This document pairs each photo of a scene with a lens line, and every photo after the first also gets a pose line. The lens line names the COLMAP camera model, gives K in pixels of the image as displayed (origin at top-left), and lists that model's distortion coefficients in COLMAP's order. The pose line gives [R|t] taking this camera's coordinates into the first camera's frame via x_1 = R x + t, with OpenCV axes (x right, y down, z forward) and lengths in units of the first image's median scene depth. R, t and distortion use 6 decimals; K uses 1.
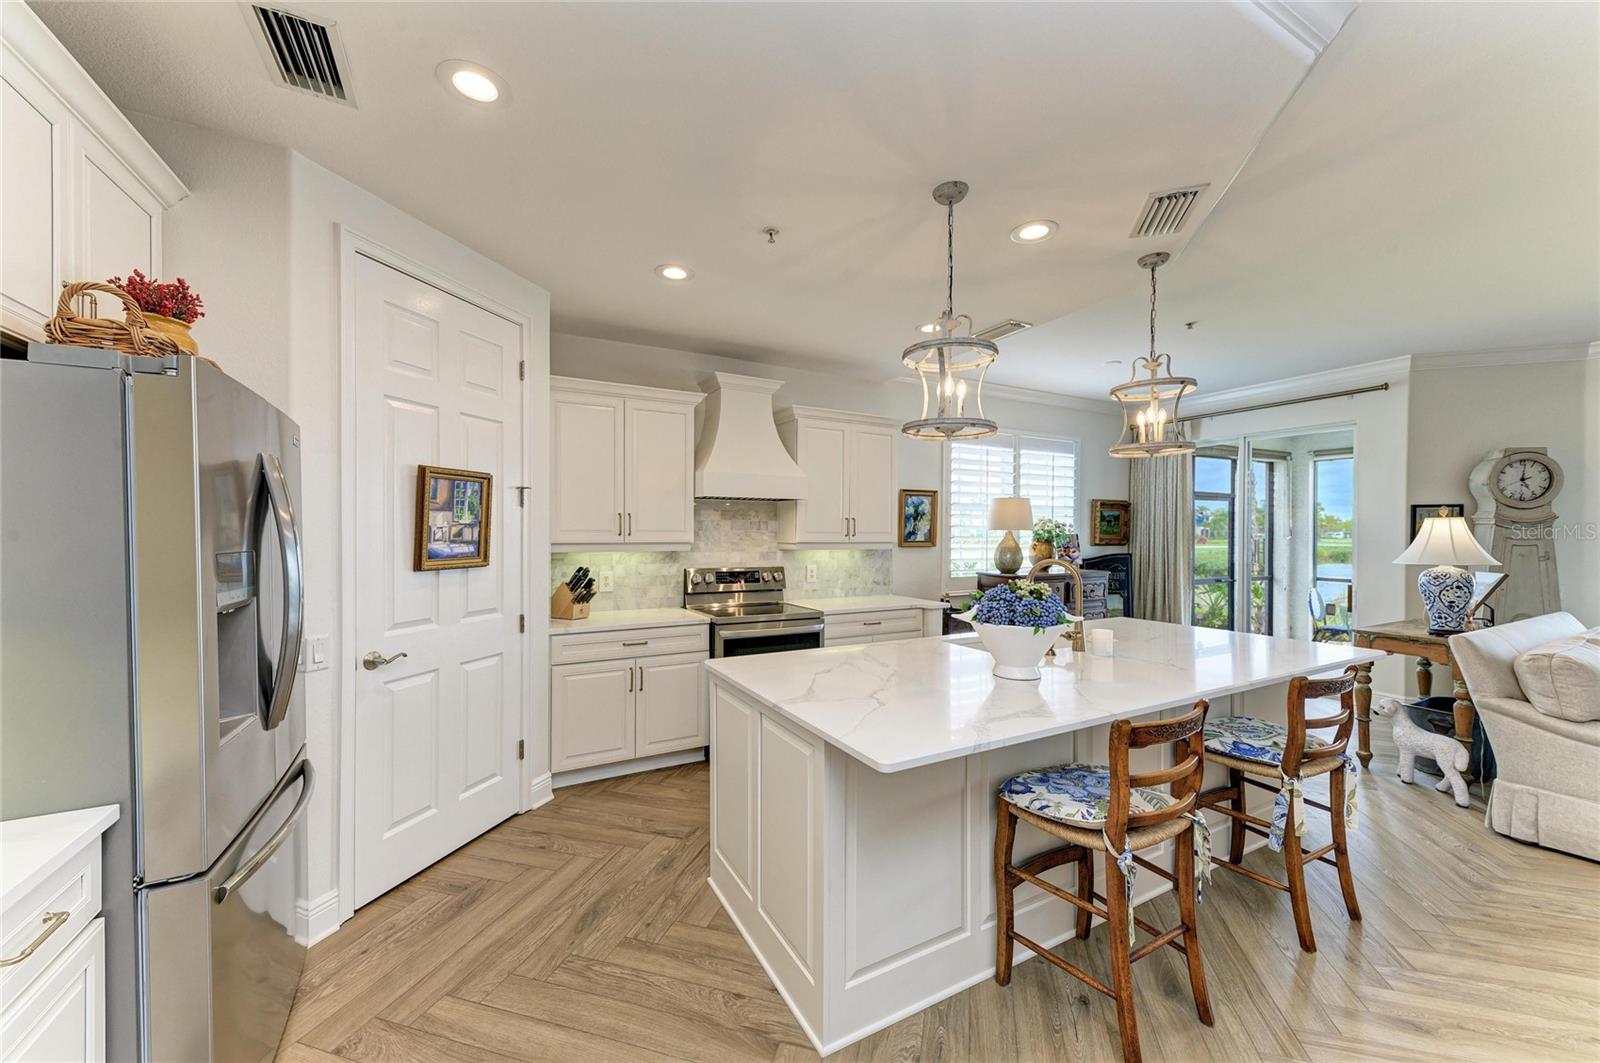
lens RADIAL K [[597.3, 0, 801.4], [0, 597.3, 536.8], [0, 0, 1]] dist [0.022200, -0.006794]
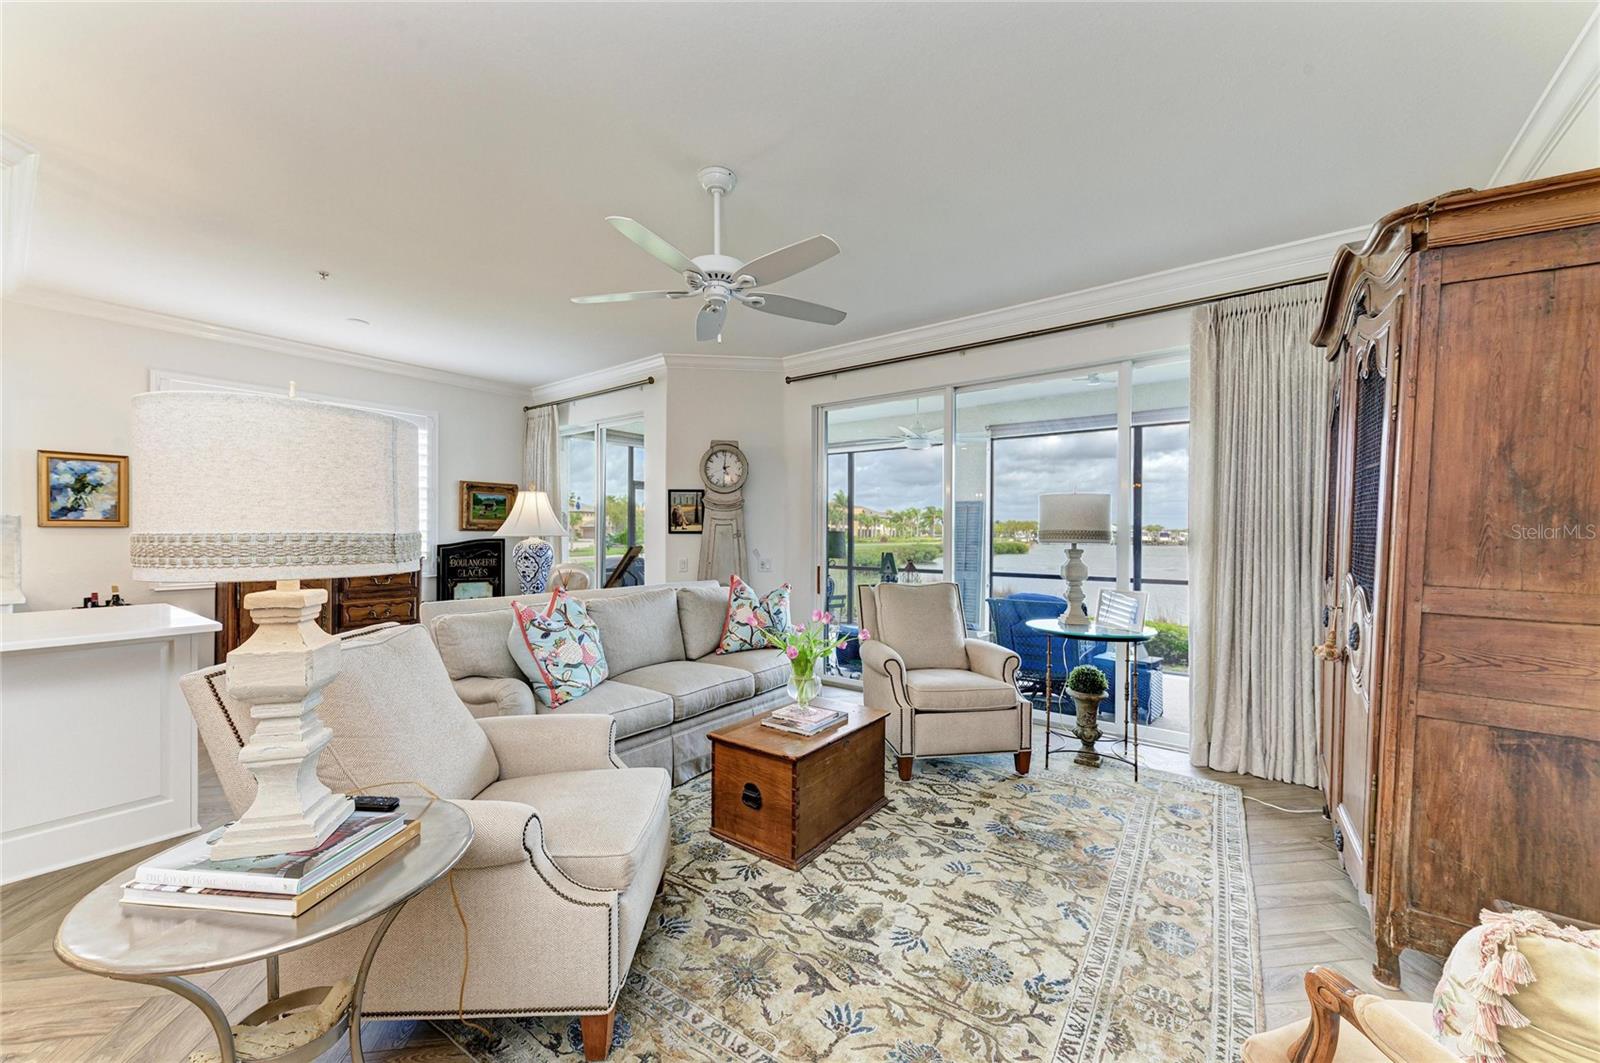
lens RADIAL K [[609.1, 0, 801.6], [0, 609.1, 534.5], [0, 0, 1]] dist [0.024305, -0.006839]
pose [[0.910924, -0.001226, 0.412572, 0.872666], [0.002920, 0.999990, -0.003474, 0.038834], [-0.412563, 0.004369, 0.910918, -0.127705]]
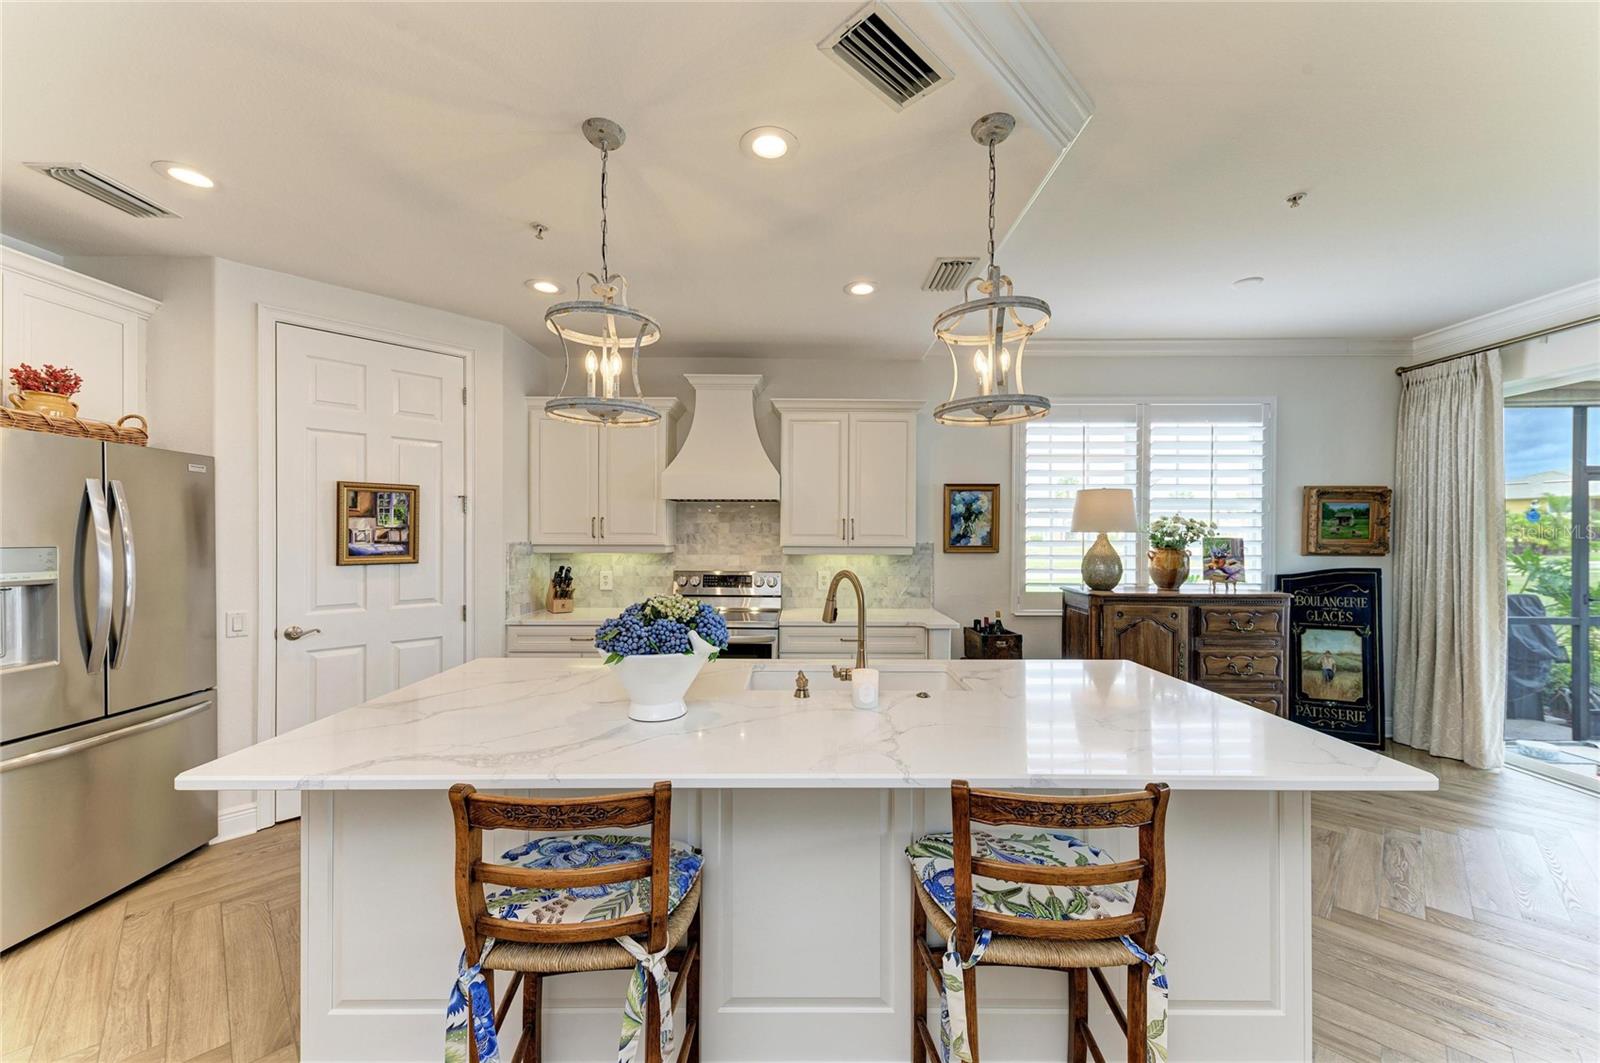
lens RADIAL K [[597.3, 0, 801.4], [0, 597.3, 536.8], [0, 0, 1]] dist [0.022200, -0.006794]
pose [[0.878448, 0.001634, -0.477836, 0.476099], [-0.004296, 0.999981, -0.004478, -0.000775], [0.477819, 0.005987, 0.878438, 0.205450]]
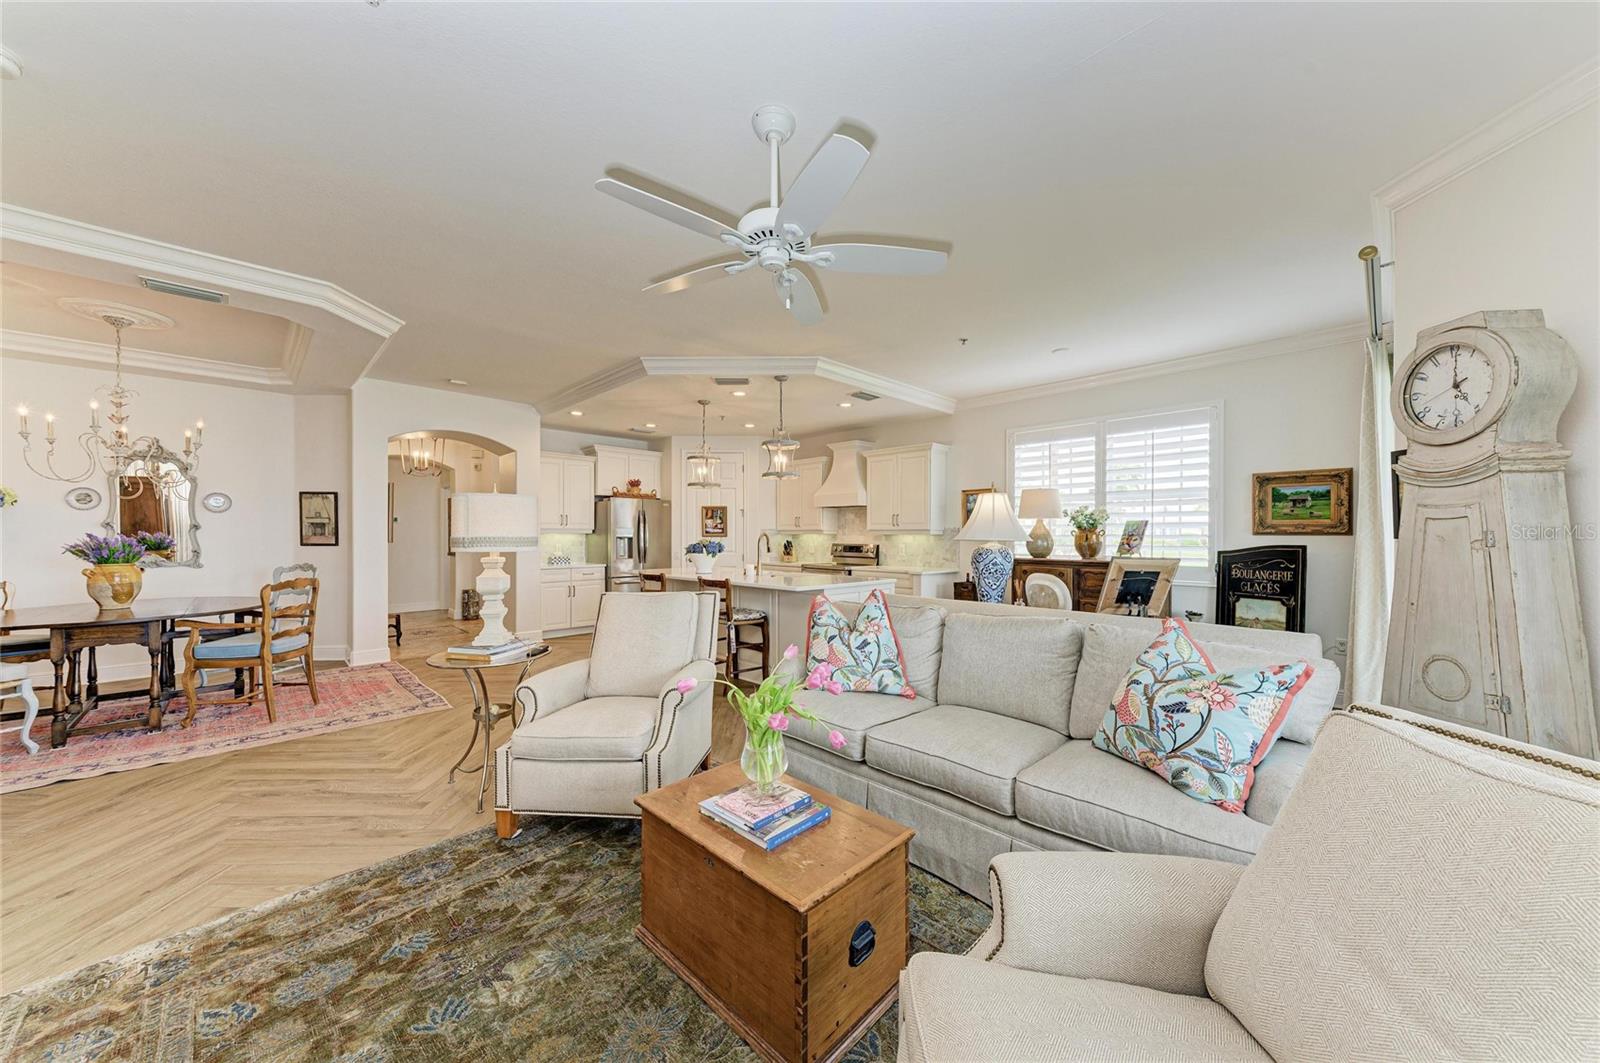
lens RADIAL K [[564.9, 0, 800.8], [0, 564.9, 536.9], [0, 0, 1]] dist [0.018461, -0.006389]
pose [[0.275734, 0.000105, -0.961234, 1.552467], [-0.007218, 0.999972, -0.001962, 0.035200], [0.961207, 0.007479, 0.275727, 0.375135]]
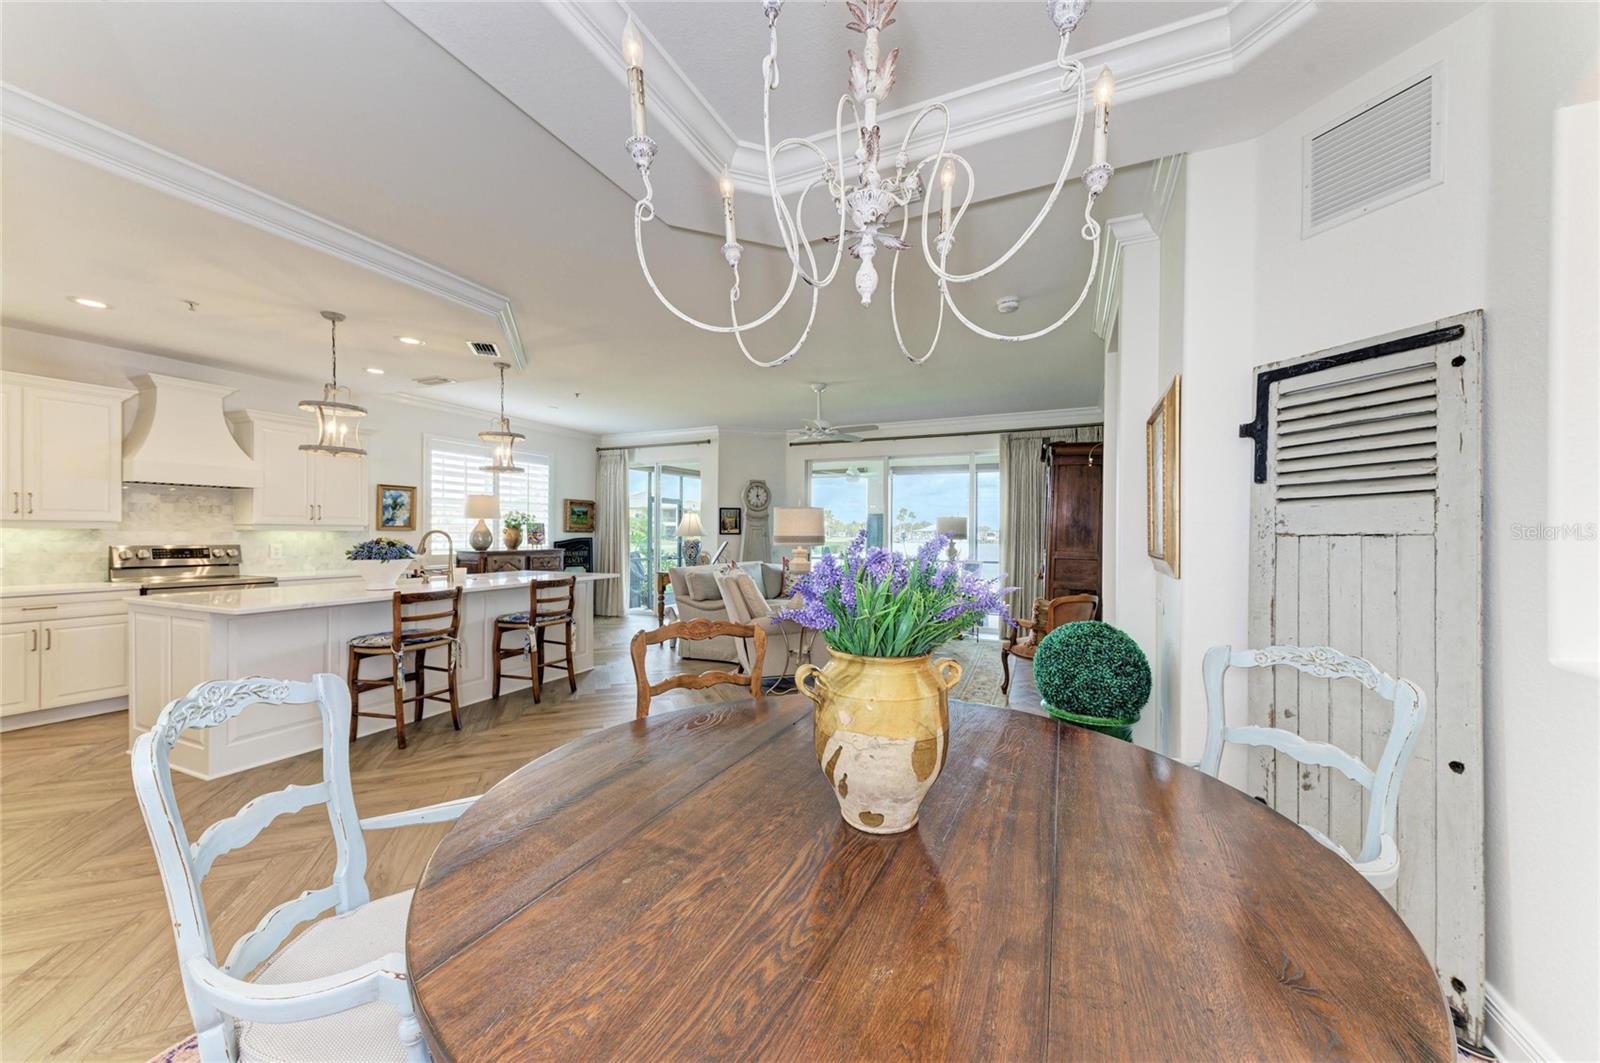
lens RADIAL K [[584.5, 0, 804.6], [0, 584.5, 537.2], [0, 0, 1]] dist [0.018941, -0.004170]
pose [[0.794318, -0.003257, 0.607494, 0.153036], [0.002396, 0.999995, 0.002229, 0.037454], [-0.607498, -0.000316, 0.794321, -0.635810]]
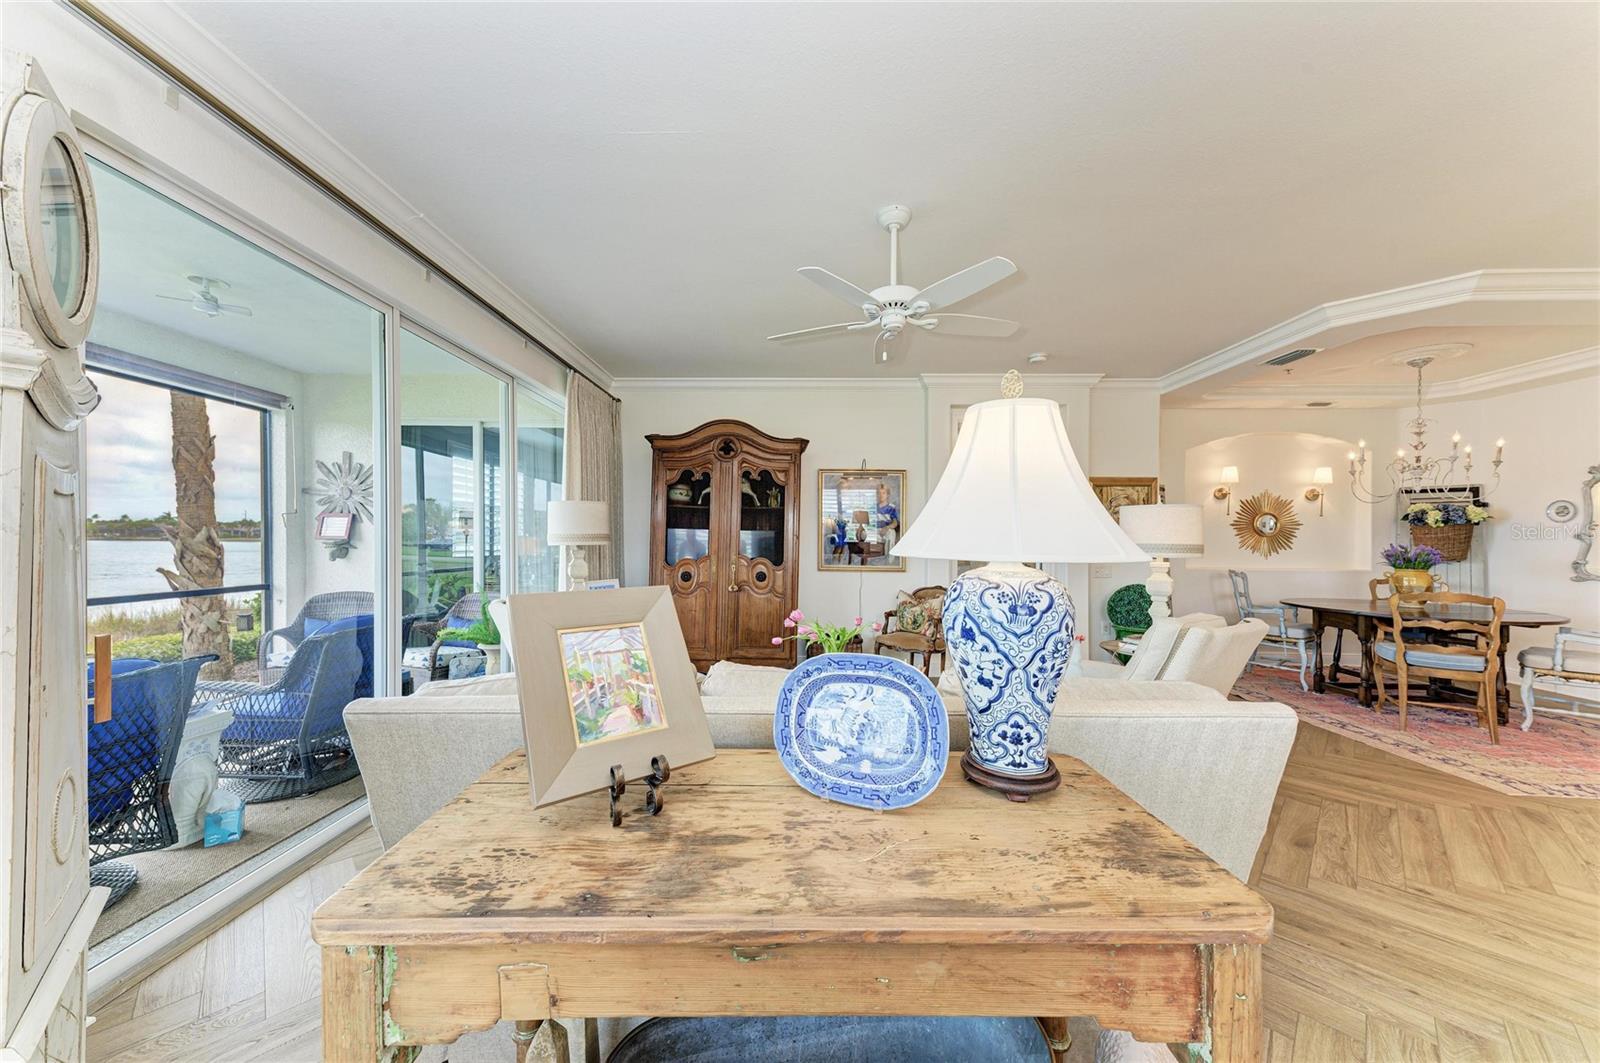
lens RADIAL K [[547.4, 0, 795.8], [0, 547.4, 540.4], [0, 0, 1]] dist [0.016363, -0.002408]
pose [[-0.871301, -0.013686, 0.490558, 0.844666], [-0.009489, 0.999894, 0.011042, 0.029004], [-0.490657, 0.004966, -0.871339, 1.082899]]
